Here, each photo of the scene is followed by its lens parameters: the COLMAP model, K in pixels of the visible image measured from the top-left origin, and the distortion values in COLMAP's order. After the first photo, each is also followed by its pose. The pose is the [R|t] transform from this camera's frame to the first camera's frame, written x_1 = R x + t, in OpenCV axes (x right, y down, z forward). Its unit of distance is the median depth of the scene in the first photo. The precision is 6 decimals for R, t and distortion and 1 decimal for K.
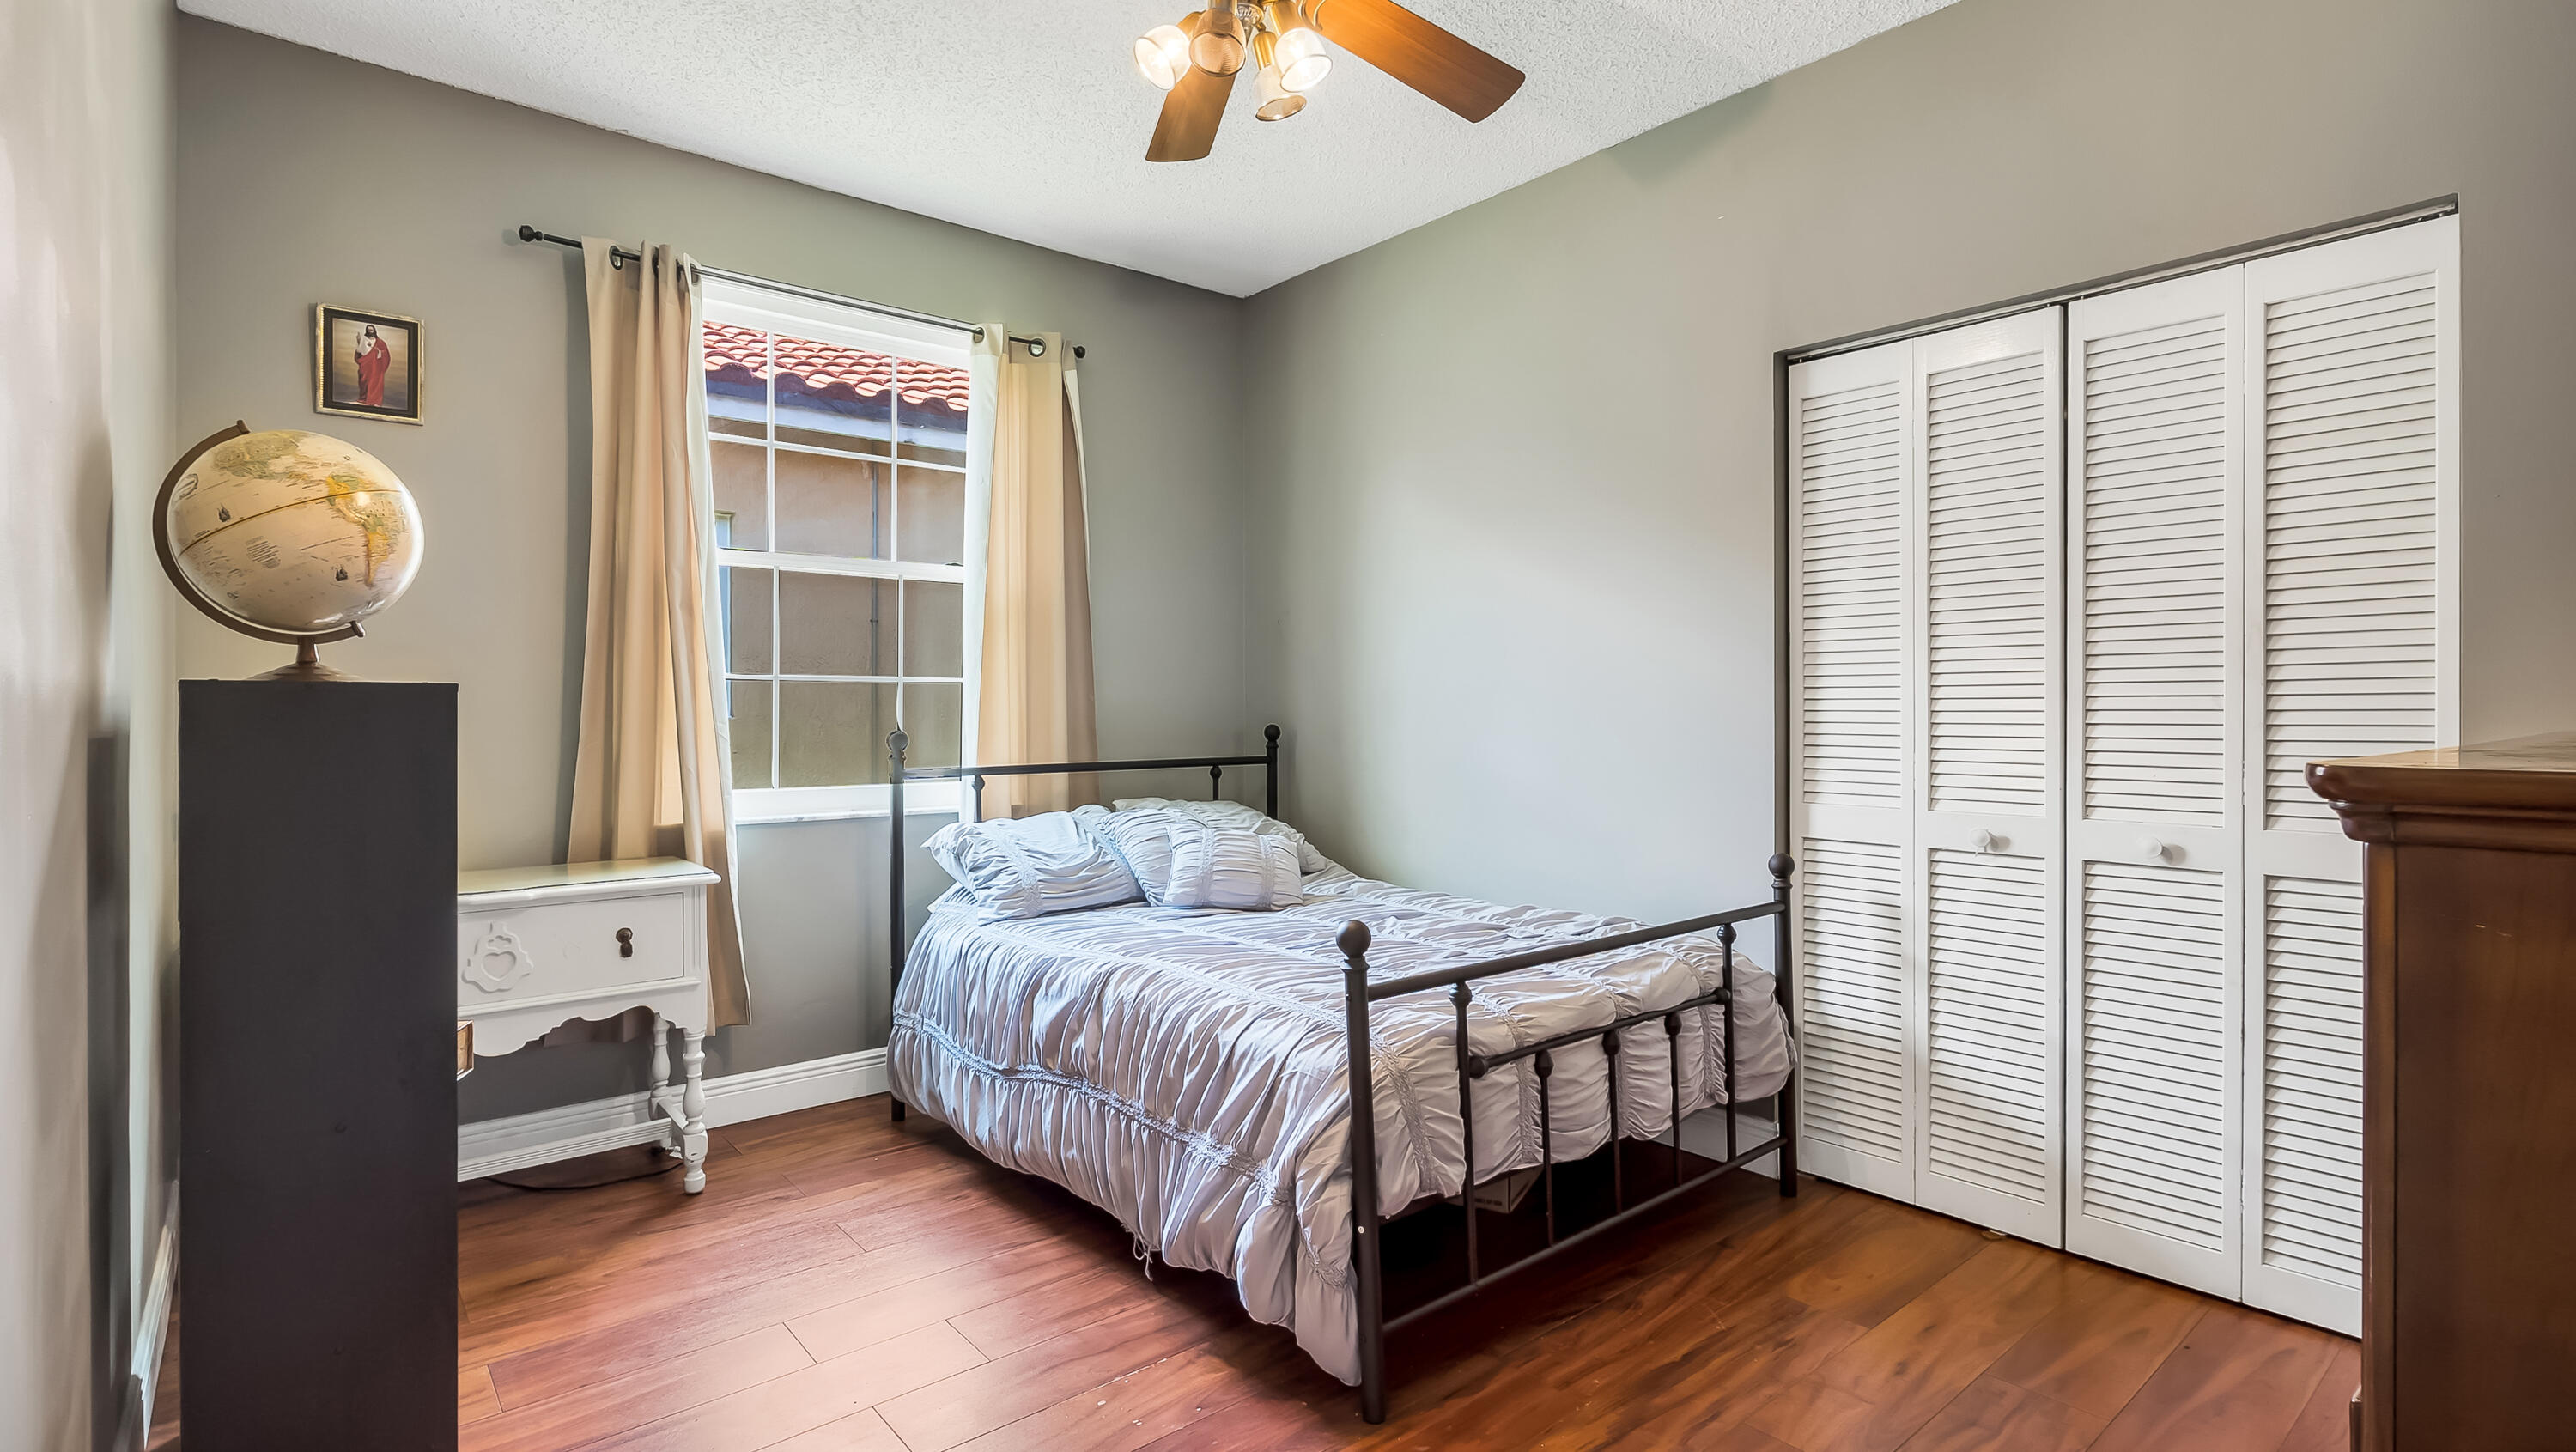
lens RADIAL K [[1244.7, 0, 1291.6], [0, 1244.7, 714.2], [0, 0, 1]] dist [-0.005253, -0.000100]
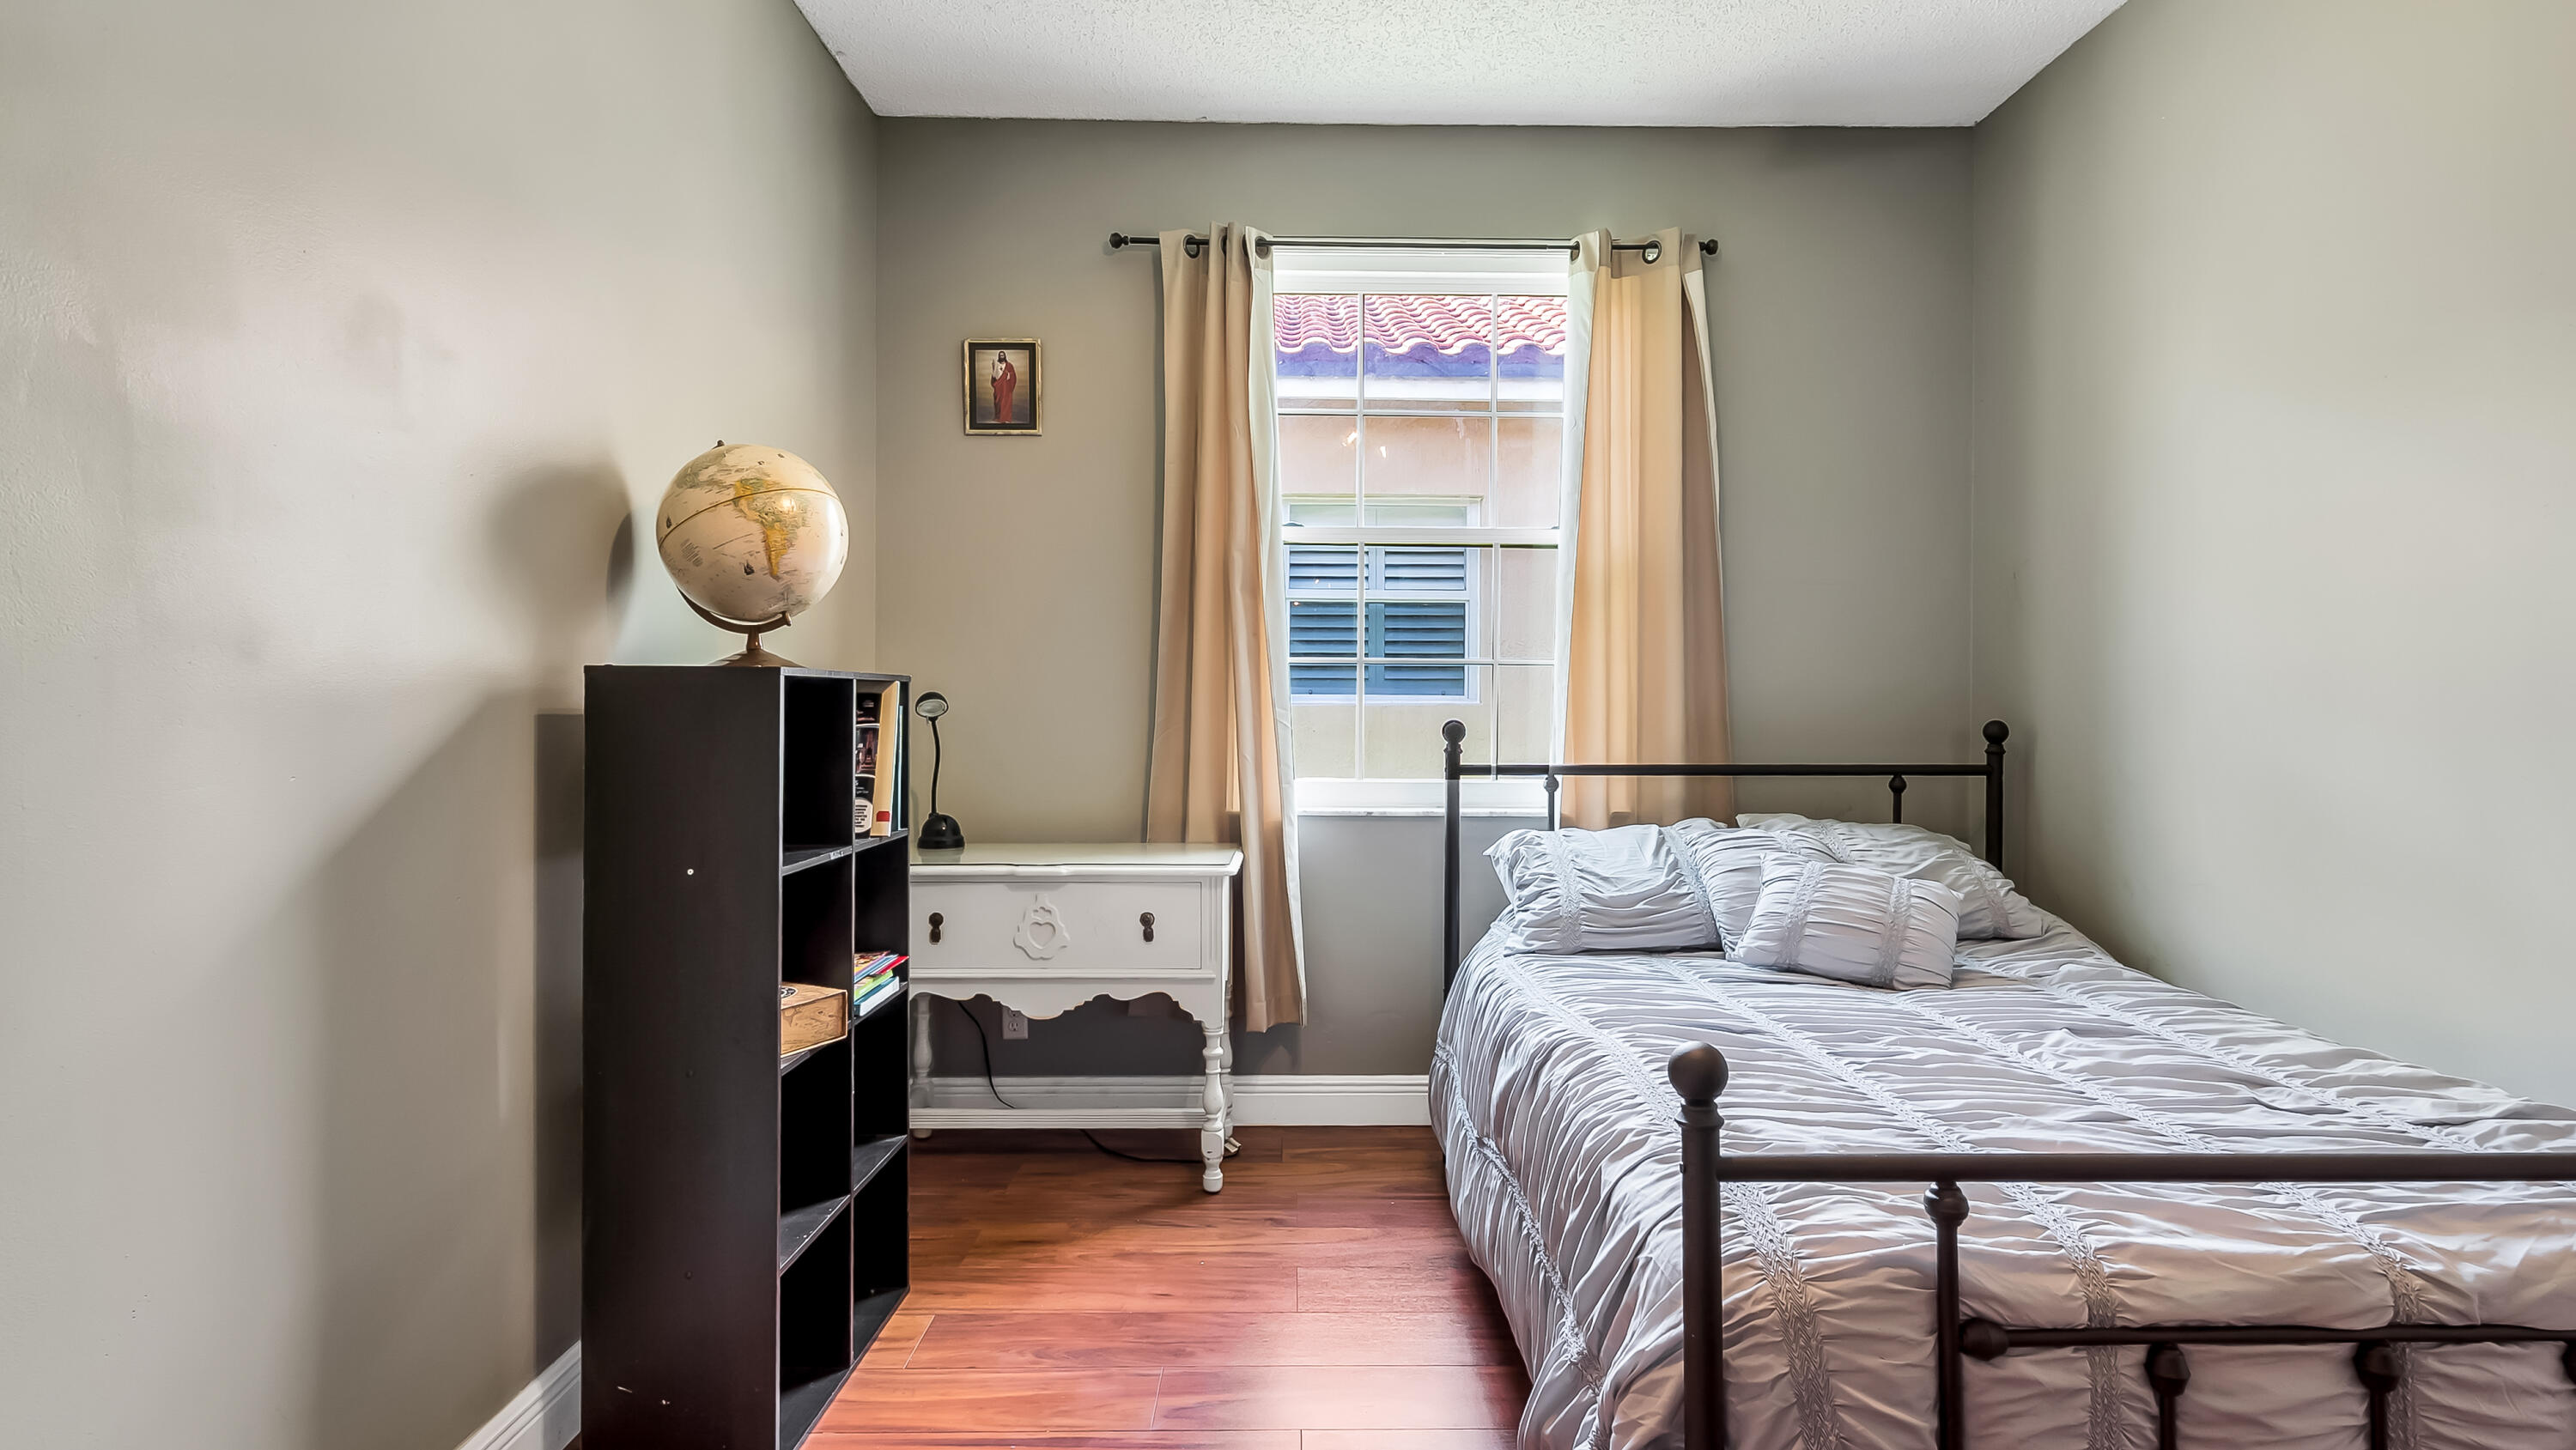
lens RADIAL K [[1287.0, 0, 1288.3], [0, 1287.0, 711.7], [0, 0, 1]] dist [-0.003842, 0.000338]
pose [[0.767442, 0.013192, -0.640983, 0.203777], [-0.008406, 0.999909, 0.010514, -0.001390], [0.641064, -0.002680, 0.767483, 0.264480]]
